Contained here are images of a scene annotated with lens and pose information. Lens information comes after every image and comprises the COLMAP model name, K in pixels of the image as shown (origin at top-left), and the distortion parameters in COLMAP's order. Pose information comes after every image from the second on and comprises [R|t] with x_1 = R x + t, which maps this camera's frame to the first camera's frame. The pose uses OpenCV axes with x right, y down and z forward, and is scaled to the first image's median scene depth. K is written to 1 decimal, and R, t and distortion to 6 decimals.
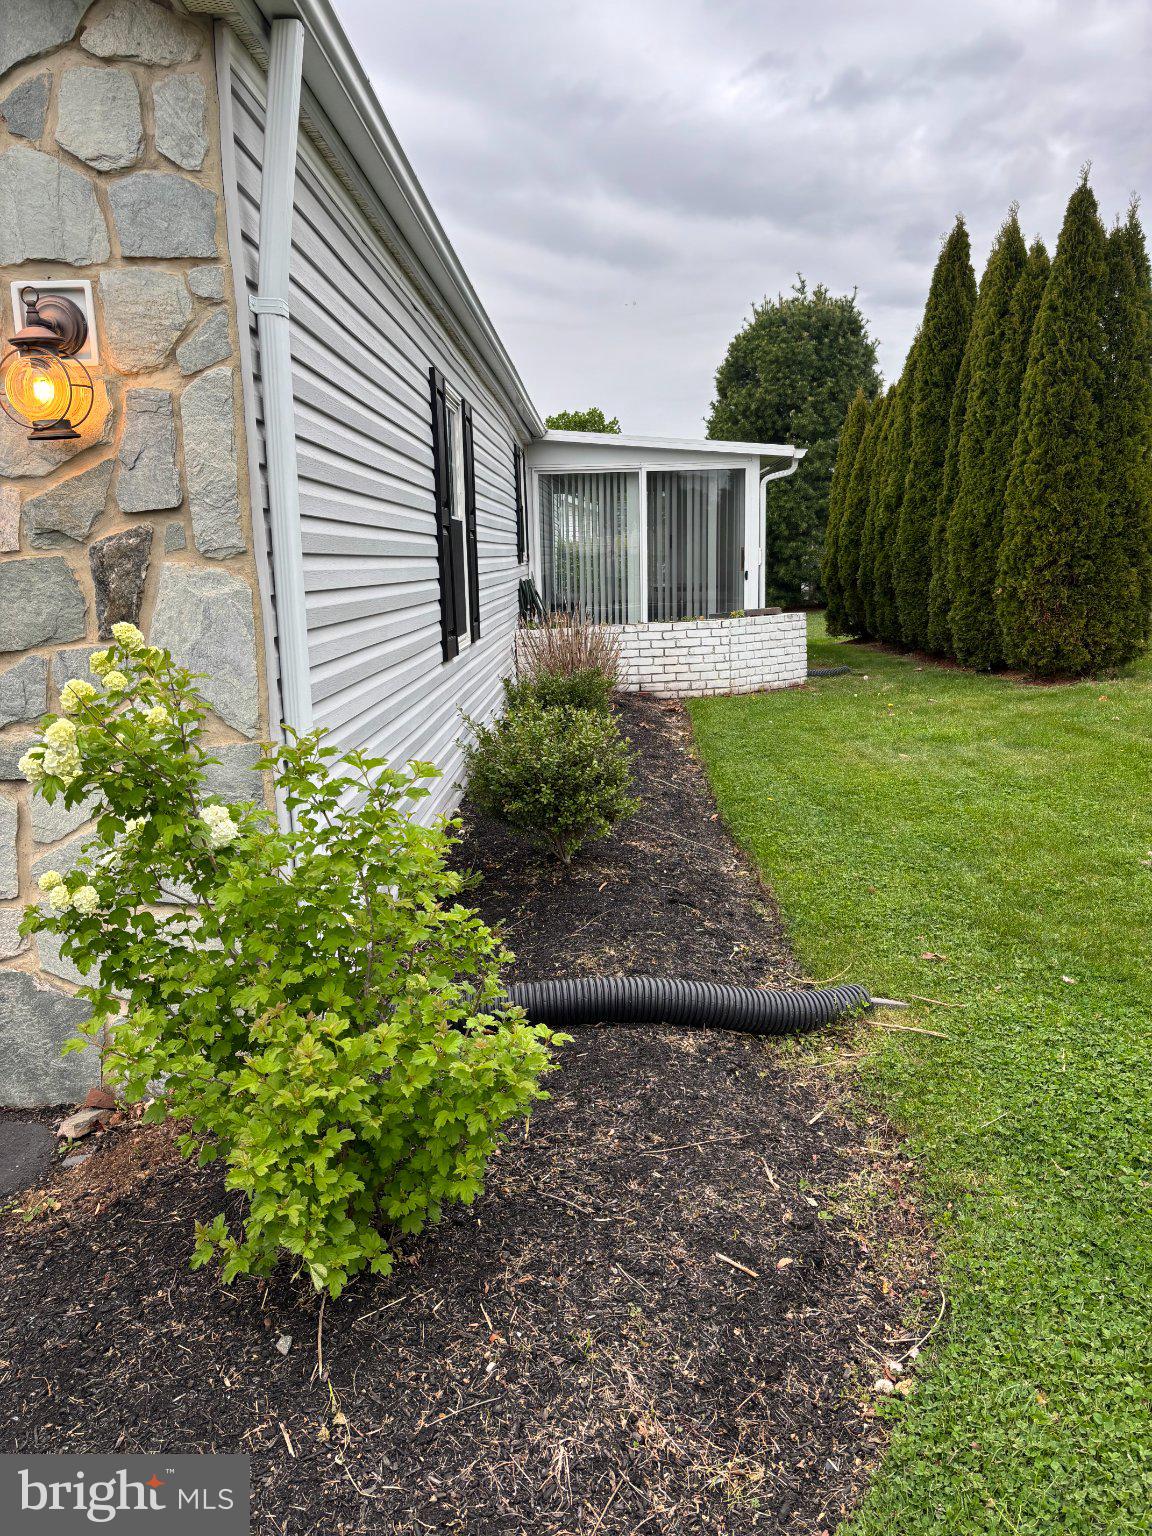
lens RADIAL K [[1161.6, 0, 576.0], [0, 1161.6, 768.0], [0, 0, 1]] dist [0.066055, -0.071589]
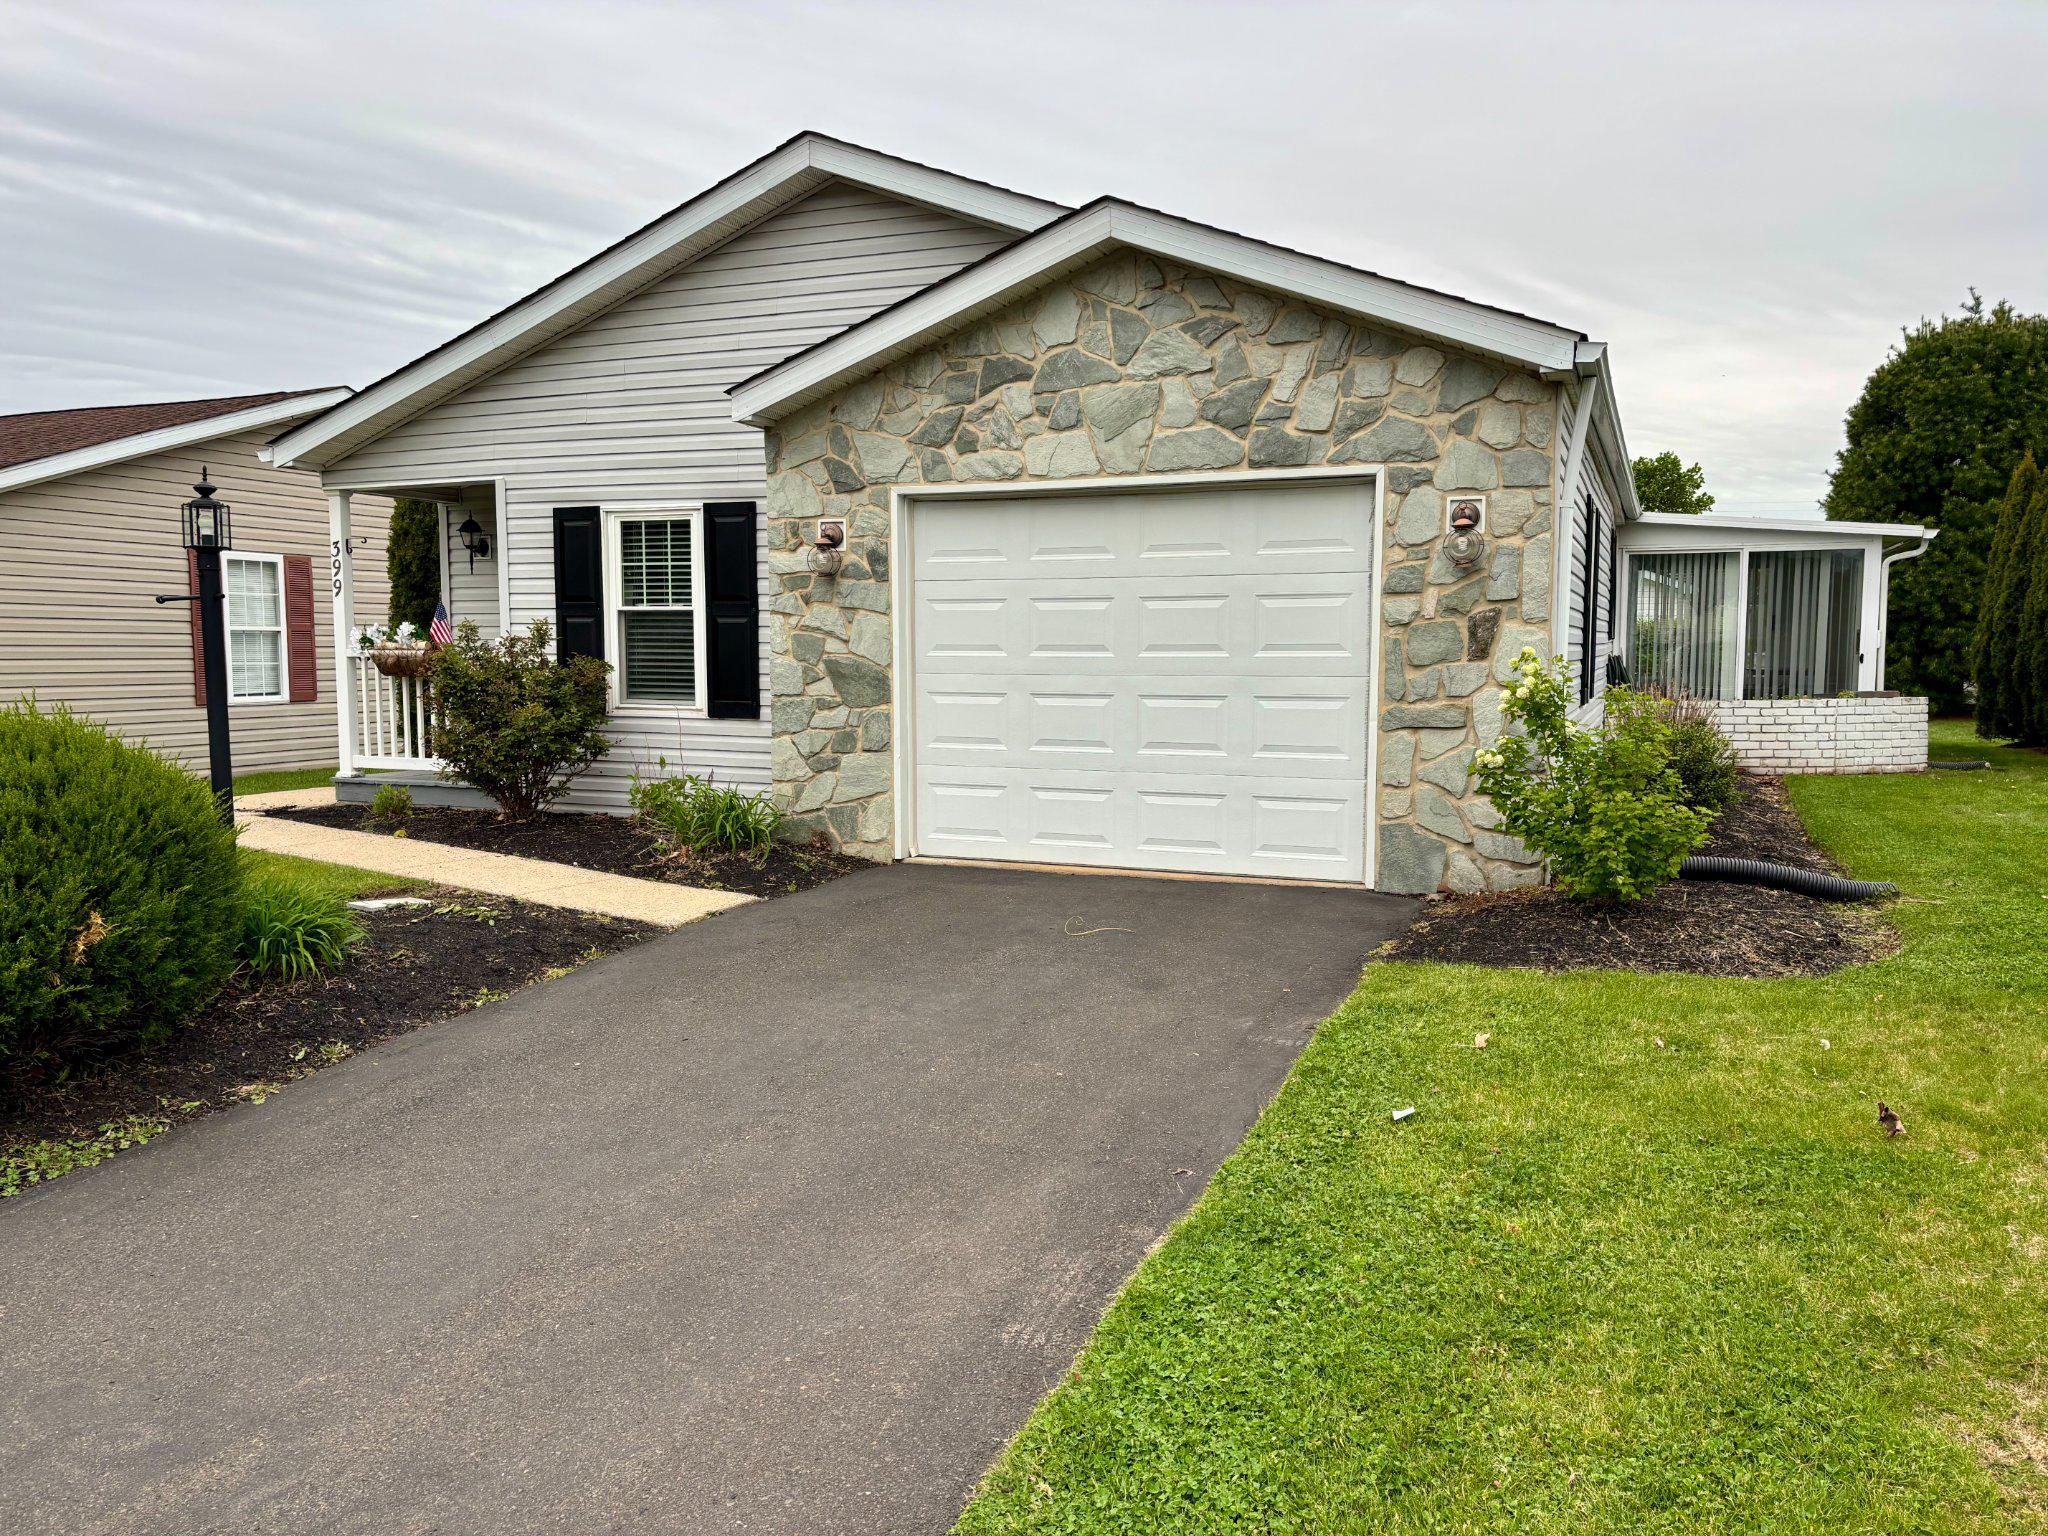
lens RADIAL K [[1548.7, 0, 1013.8], [0, 1548.7, 775.7], [0, 0, 1]] dist [0.066055, -0.071589]
pose [[0.932804, 0.051286, -0.356717, -0.036928], [-0.084133, 0.993462, -0.077170, 0.086363], [0.350427, 0.101996, 0.931020, -0.422651]]
